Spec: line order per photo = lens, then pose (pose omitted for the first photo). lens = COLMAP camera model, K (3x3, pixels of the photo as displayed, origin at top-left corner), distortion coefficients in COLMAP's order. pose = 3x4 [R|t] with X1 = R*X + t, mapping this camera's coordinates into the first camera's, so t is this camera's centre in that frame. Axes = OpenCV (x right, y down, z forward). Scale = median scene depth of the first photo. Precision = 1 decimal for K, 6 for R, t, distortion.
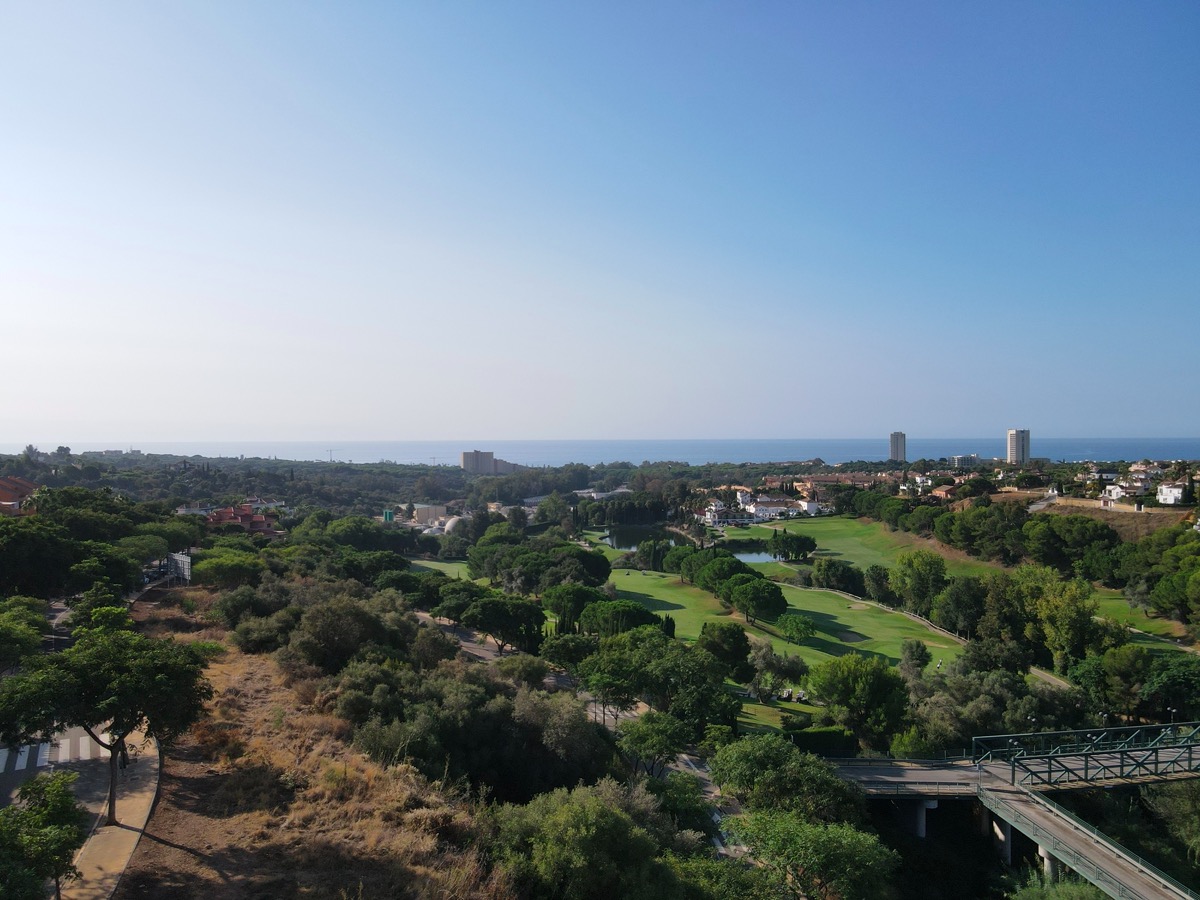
lens RADIAL K [[891.8, 0, 586.9], [0, 891.8, 441.4], [0, 0, 1]] dist [-0.024034, 0.050544]
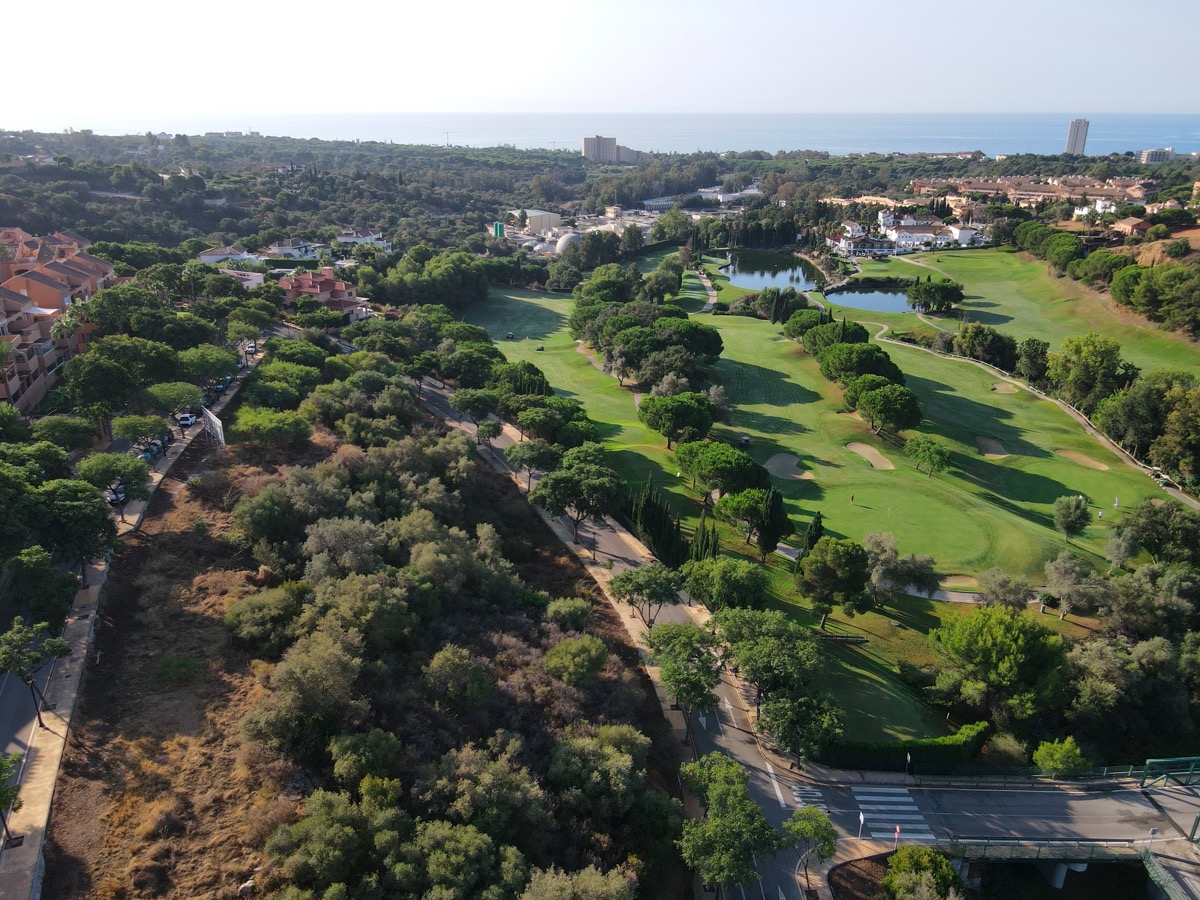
lens RADIAL K [[886.7, 0, 582.5], [0, 886.7, 460.0], [0, 0, 1]] dist [-0.030692, 0.041830]
pose [[0.989673, 0.056175, -0.131878, 0.007782], [-0.004142, 0.930835, 0.365417, -0.054302], [0.143284, -0.361097, 0.921455, 0.084966]]
